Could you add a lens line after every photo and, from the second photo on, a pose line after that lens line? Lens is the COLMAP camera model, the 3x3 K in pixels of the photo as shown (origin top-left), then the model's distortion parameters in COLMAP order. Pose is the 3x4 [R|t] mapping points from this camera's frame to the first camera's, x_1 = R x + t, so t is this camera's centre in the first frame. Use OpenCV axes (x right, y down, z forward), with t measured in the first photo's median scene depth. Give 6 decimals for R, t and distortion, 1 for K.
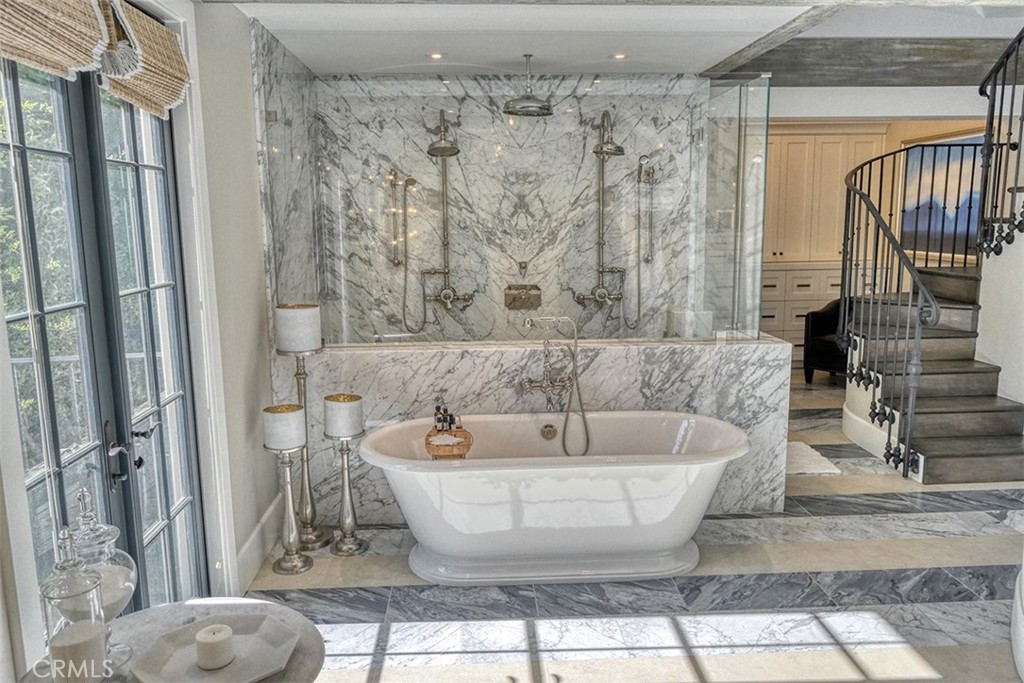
lens RADIAL K [[775.3, 0, 503.7], [0, 775.3, 346.5], [0, 0, 1]] dist [-0.033403, 0.000924]
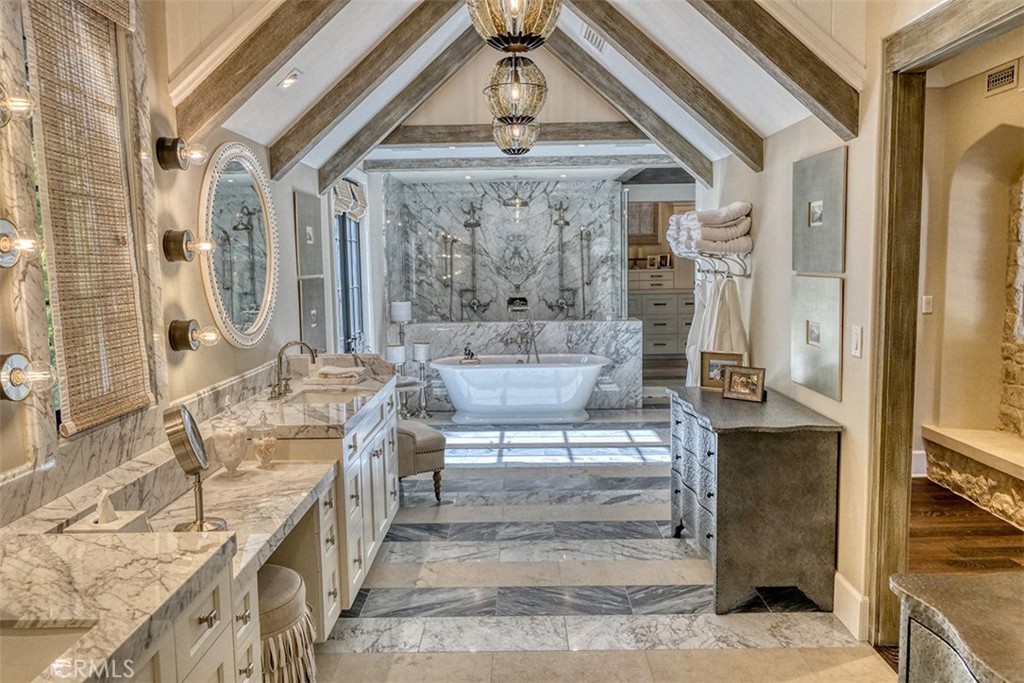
lens RADIAL K [[775.3, 0, 517.4], [0, 775.3, 339.3], [0, 0, 1]] dist [-0.033403, 0.000924]
pose [[0.999112, 0.000040, -0.042132, 0.102930], [-0.002684, 0.998029, -0.062694, 0.131547], [0.042047, 0.062751, 0.997143, -0.785987]]
